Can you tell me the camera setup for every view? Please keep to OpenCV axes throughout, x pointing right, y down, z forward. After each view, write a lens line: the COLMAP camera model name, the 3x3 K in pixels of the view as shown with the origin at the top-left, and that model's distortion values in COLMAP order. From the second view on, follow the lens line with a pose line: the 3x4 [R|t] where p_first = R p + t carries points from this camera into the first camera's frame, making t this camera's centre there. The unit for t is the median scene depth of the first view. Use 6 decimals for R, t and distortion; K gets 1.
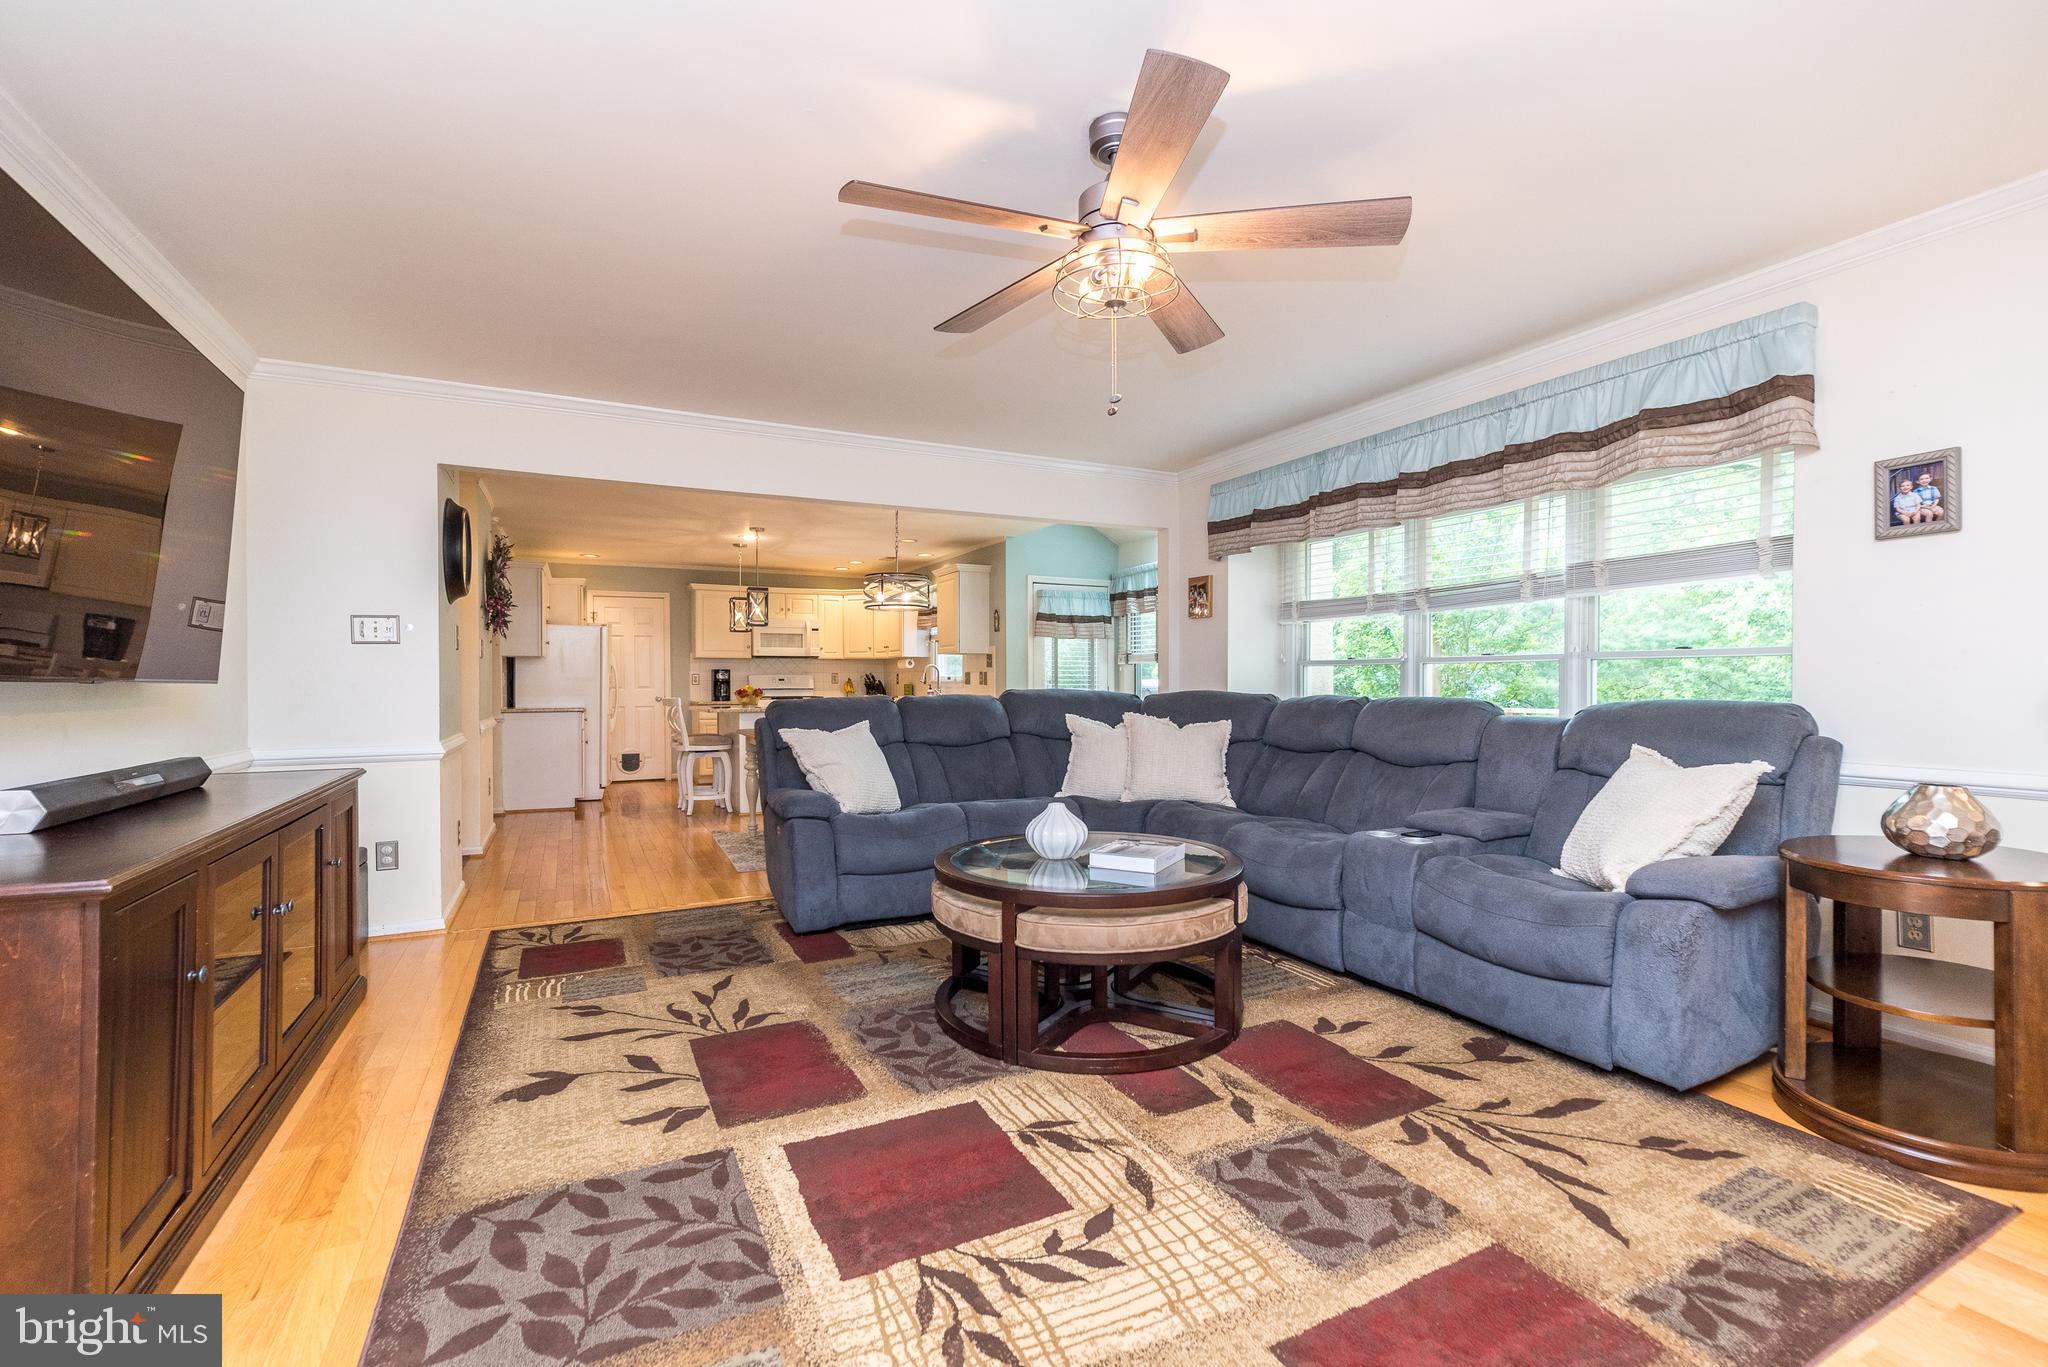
lens RADIAL K [[888.0, 0, 1024.0], [0, 888.0, 683.5], [0, 0, 1]] dist [0.006182, -0.000029]
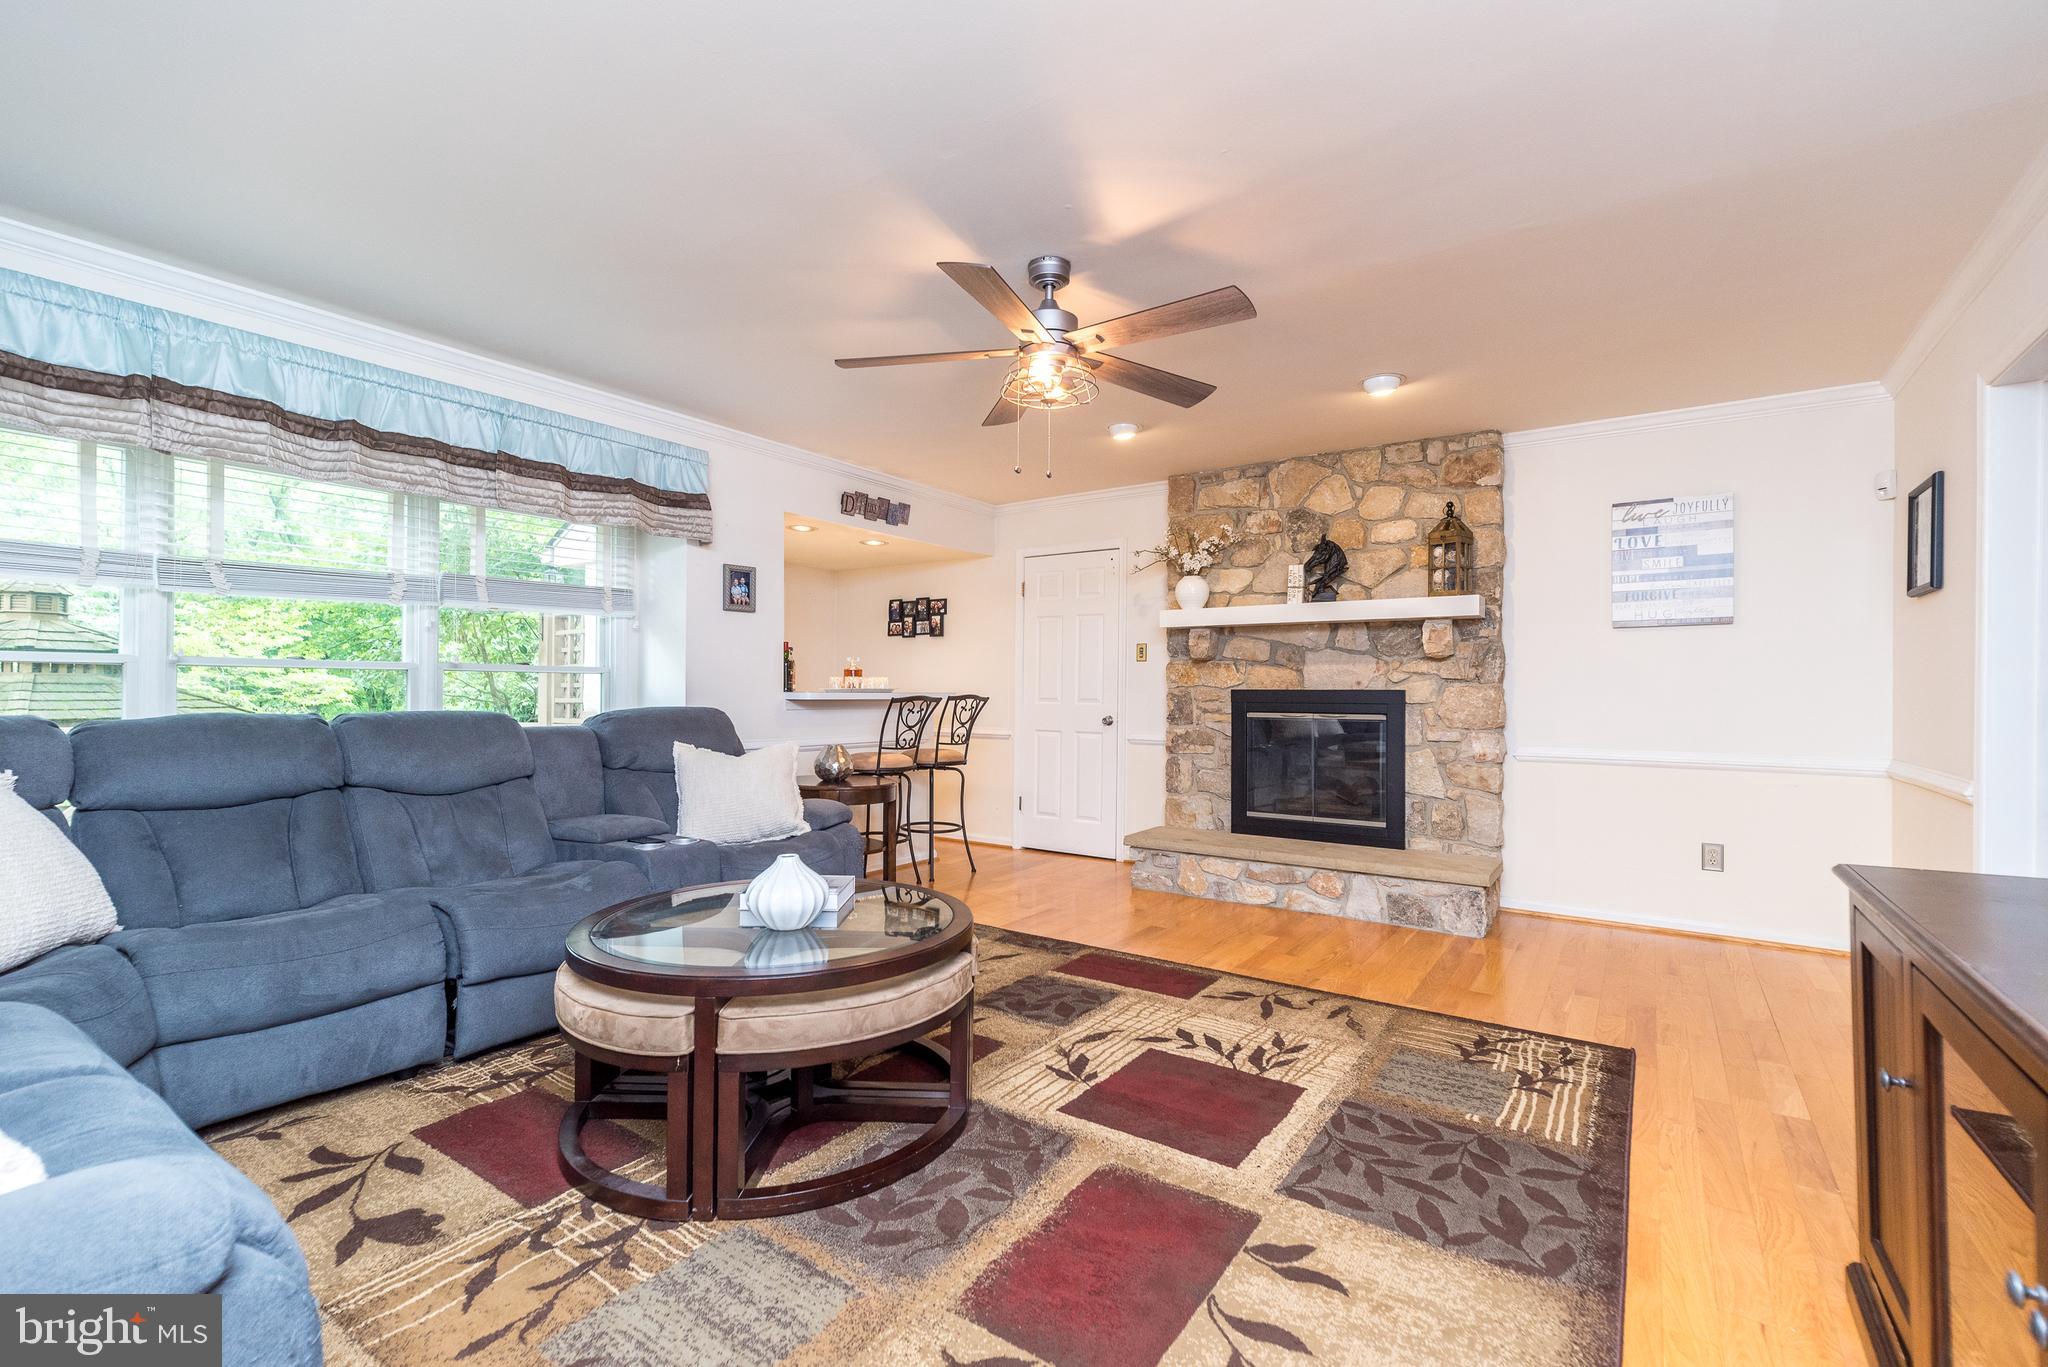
lens RADIAL K [[899.5, 0, 1024.0], [0, 899.5, 683.5], [0, 0, 1]] dist [0.008473, 0.000159]
pose [[-0.472334, 0.007800, 0.881385, -0.990791], [-0.002495, 0.999945, -0.010186, -0.006594], [-0.881416, -0.007011, -0.472289, 1.594556]]
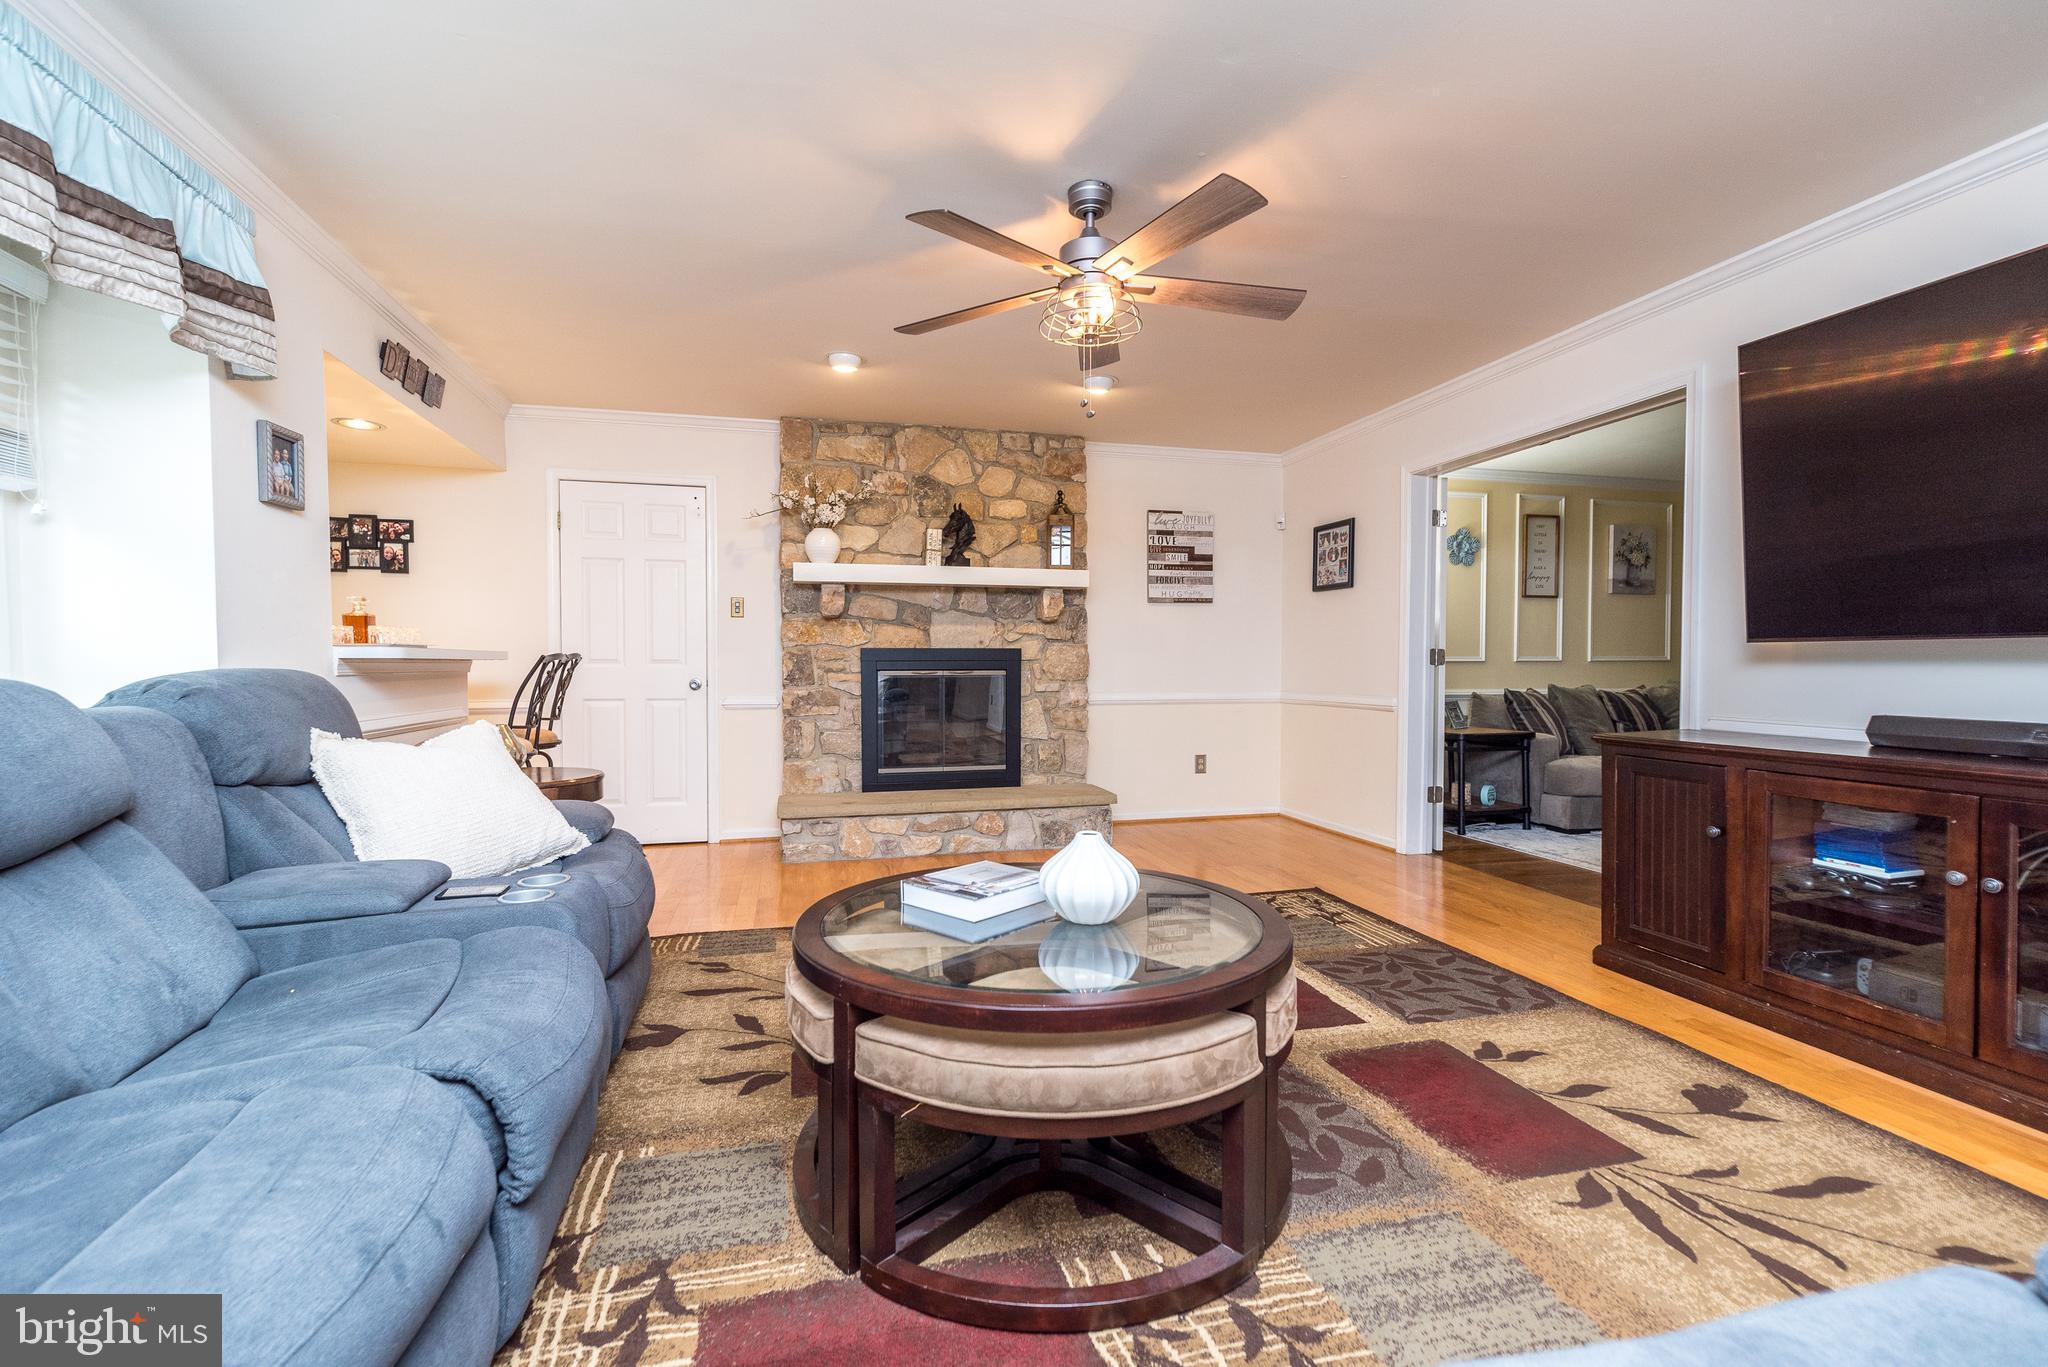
lens RADIAL K [[888.0, 0, 1024.0], [0, 888.0, 683.5], [0, 0, 1]] dist [0.006182, -0.000029]
pose [[-0.976258, -0.000694, 0.216608, -0.071752], [0.004768, 0.999684, 0.024690, 0.020643], [-0.216556, 0.025137, -0.975946, 2.163539]]
